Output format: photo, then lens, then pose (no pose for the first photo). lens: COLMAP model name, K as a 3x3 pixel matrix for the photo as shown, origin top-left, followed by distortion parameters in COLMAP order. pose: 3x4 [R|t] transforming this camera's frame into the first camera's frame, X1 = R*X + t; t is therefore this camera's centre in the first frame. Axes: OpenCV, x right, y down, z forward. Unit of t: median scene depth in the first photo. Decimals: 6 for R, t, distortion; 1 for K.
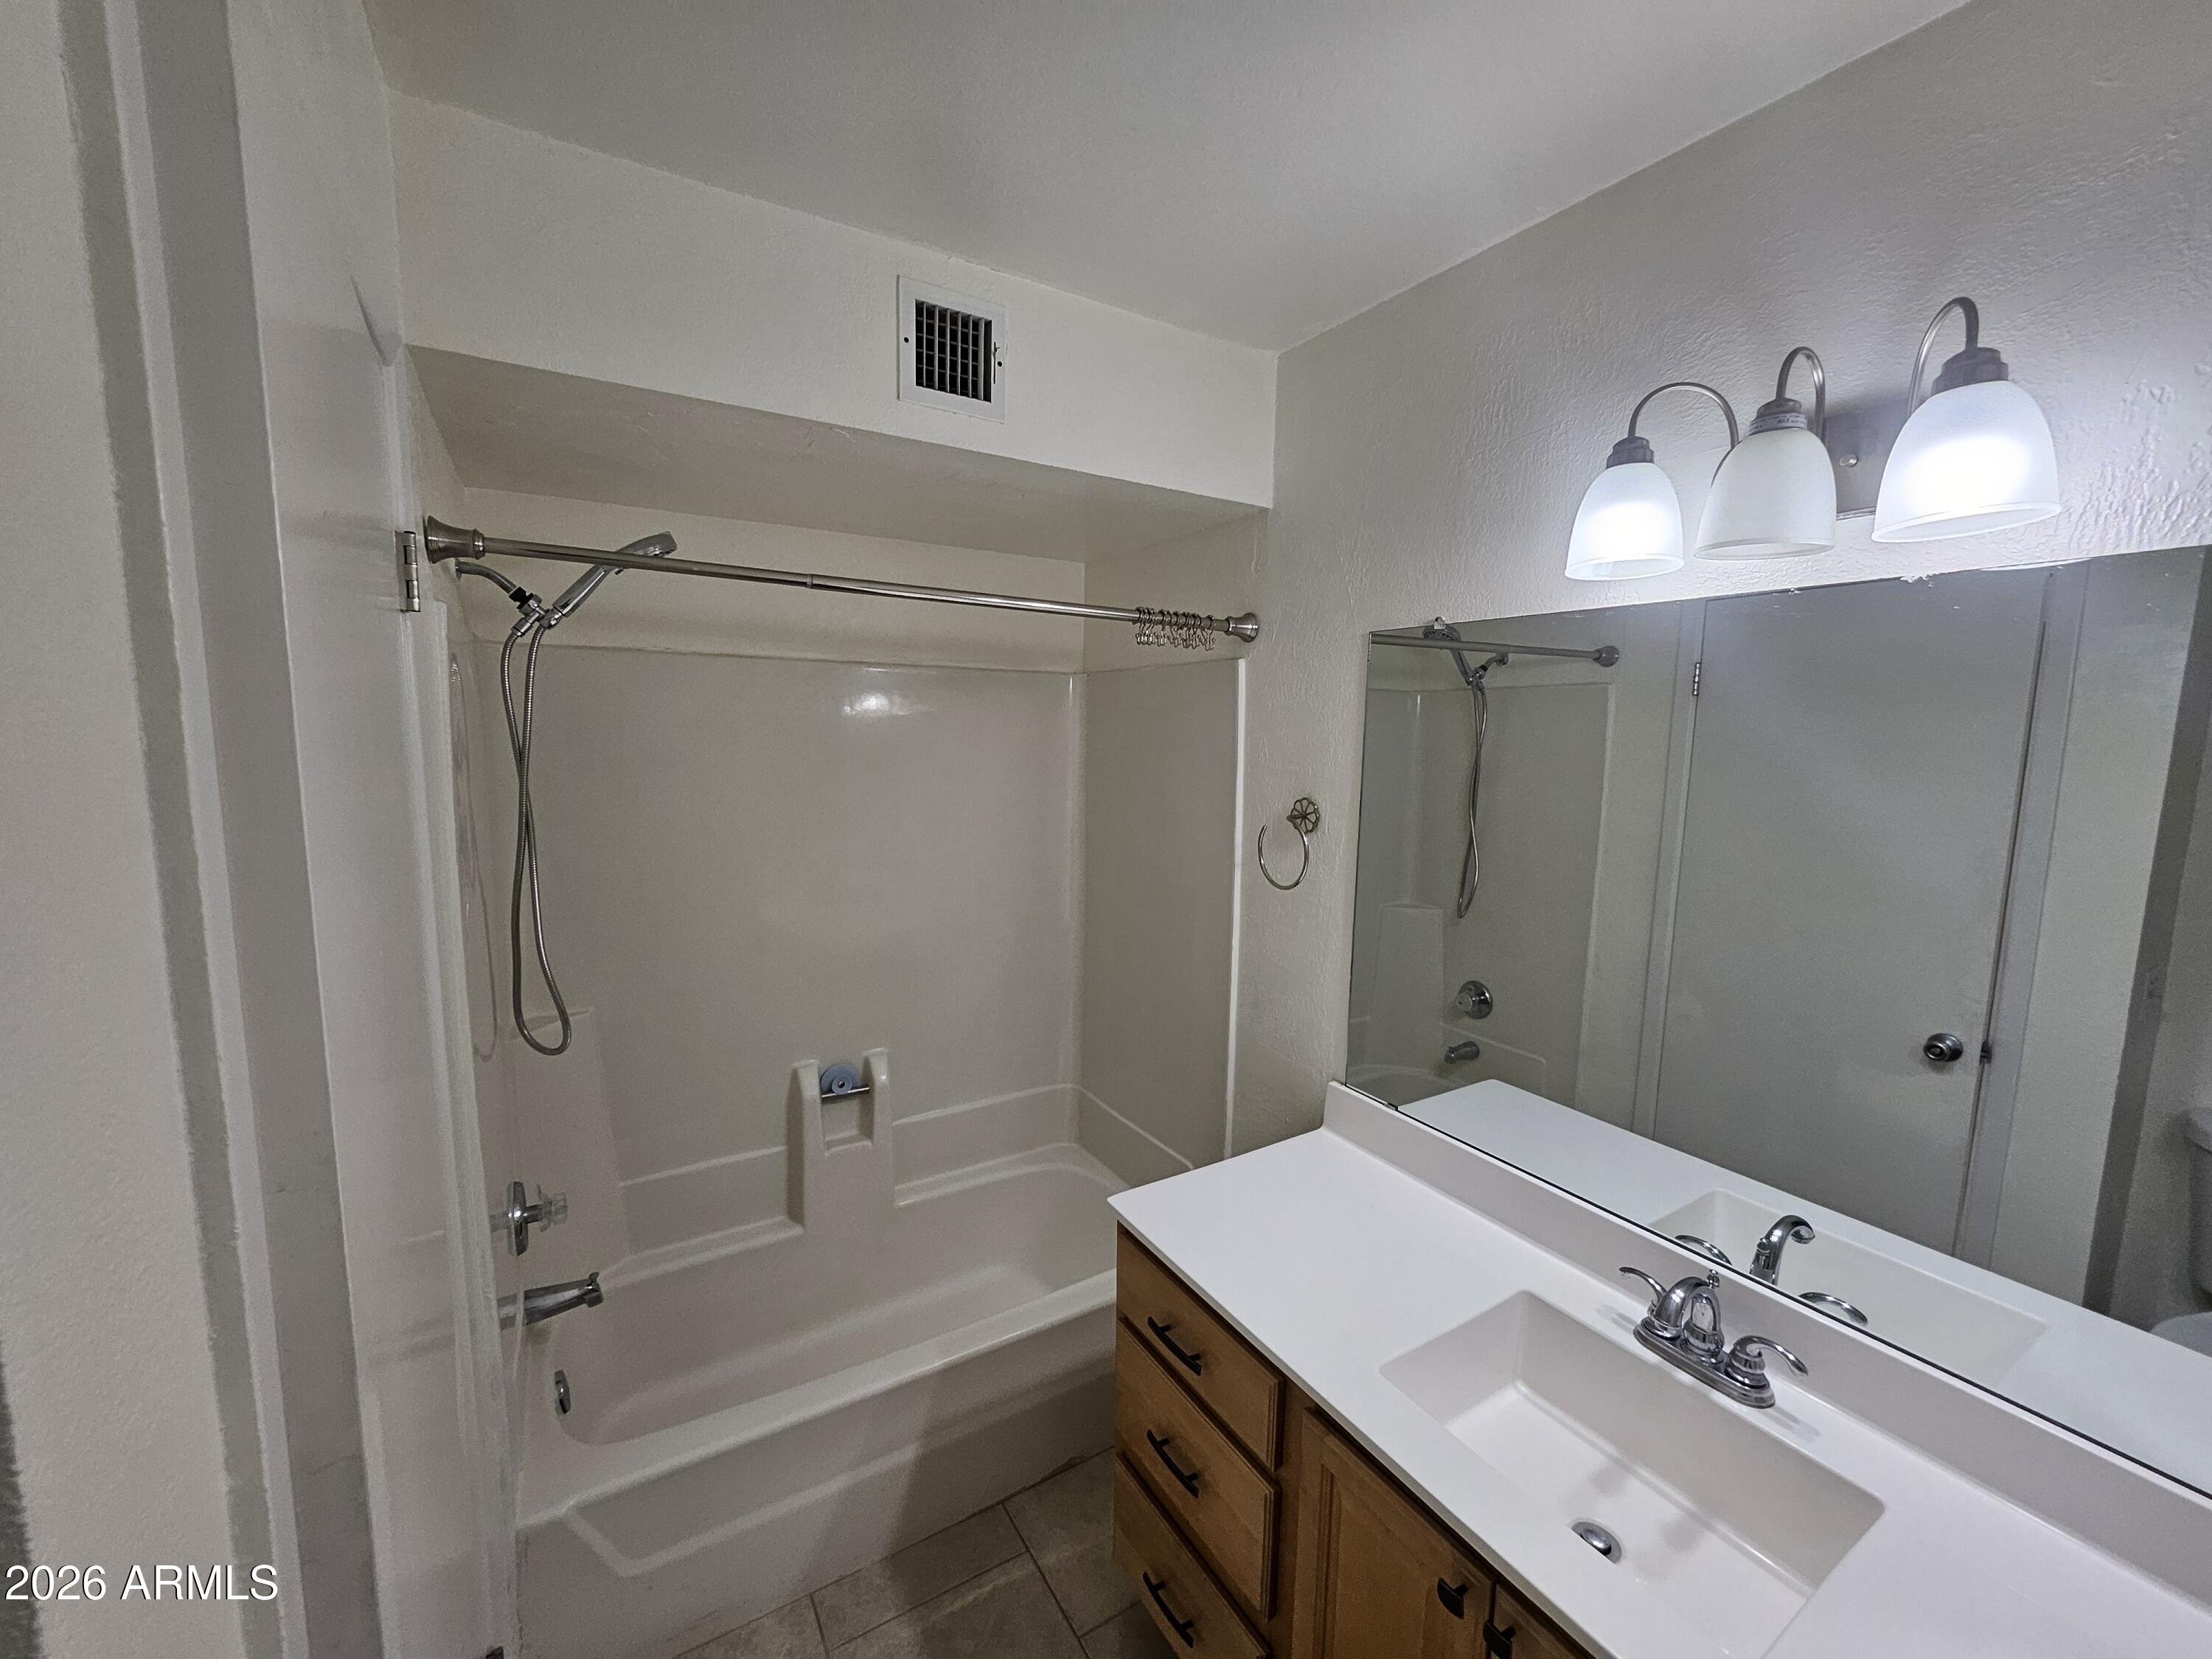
lens RADIAL K [[882.4, 0, 1106.0], [0, 882.4, 829.5], [0, 0, 1]] dist [-0.002118, -0.000348]
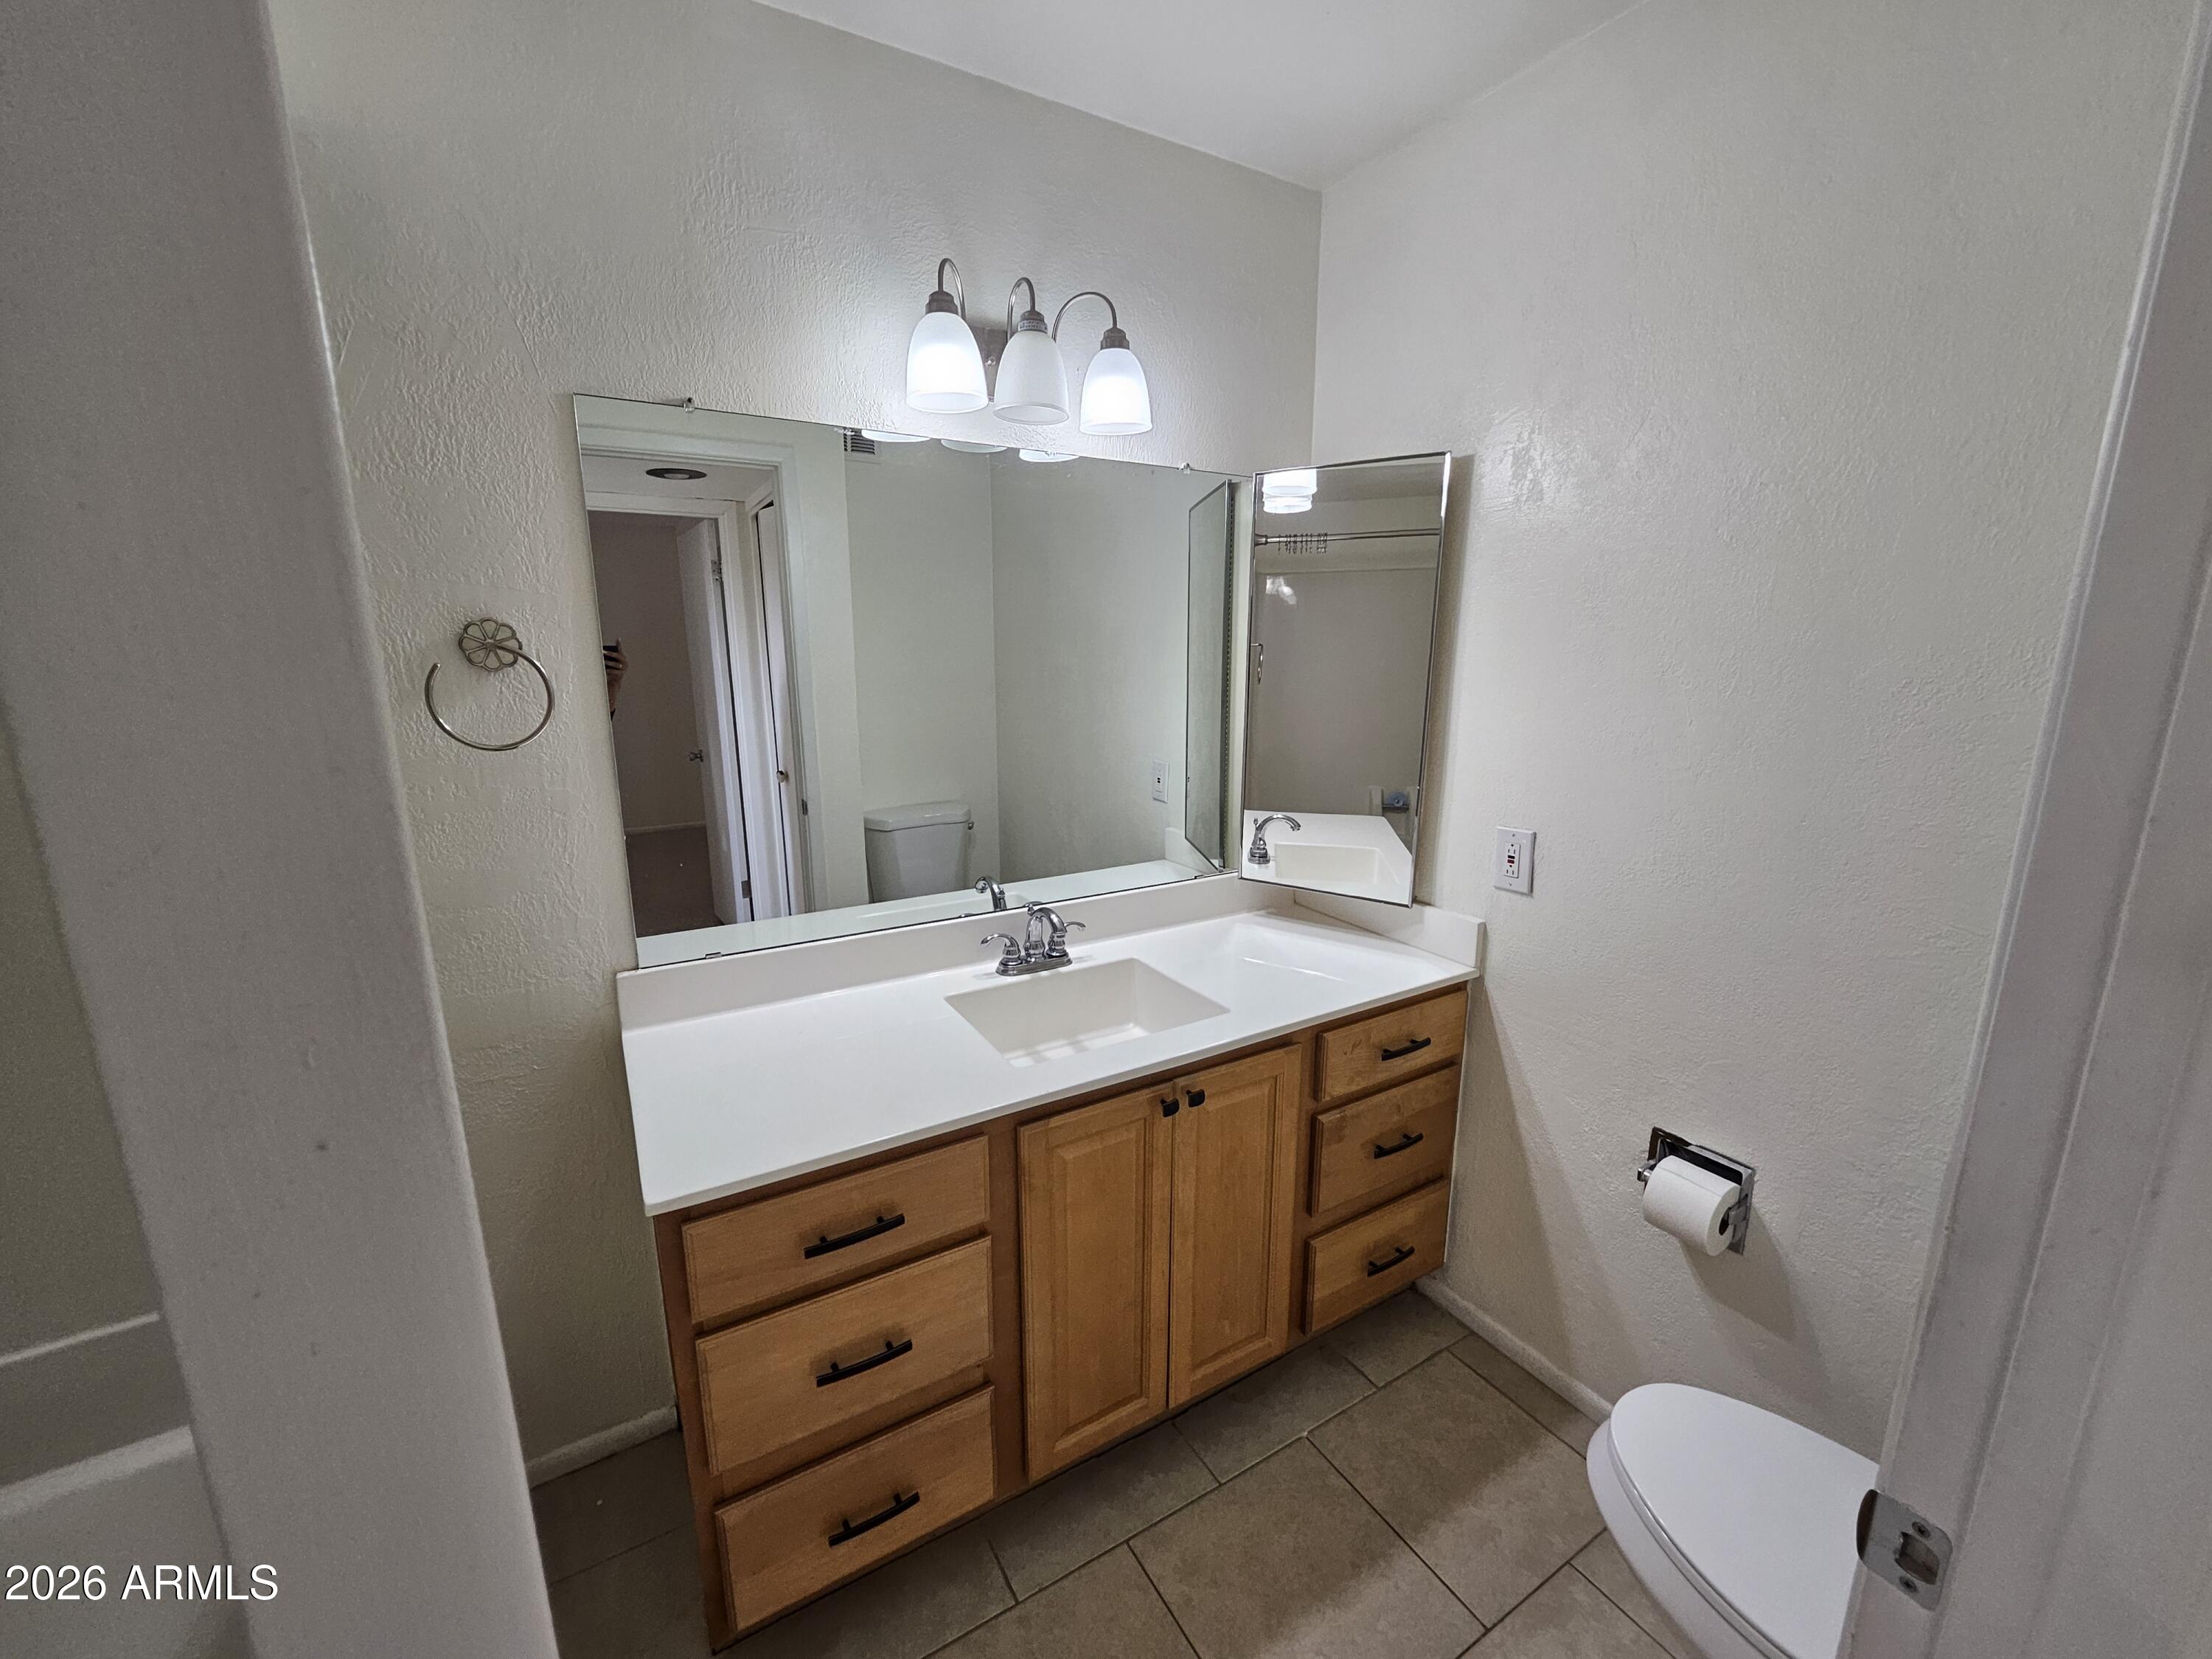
lens RADIAL K [[908.4, 0, 1106.0], [0, 908.4, 829.5], [0, 0, 1]] dist [0.047903, -0.000067]
pose [[0.002522, -0.233080, 0.972454, -0.842787], [0.105533, 0.967089, 0.231521, 0.011484], [-0.994413, 0.102042, 0.027036, 0.810935]]
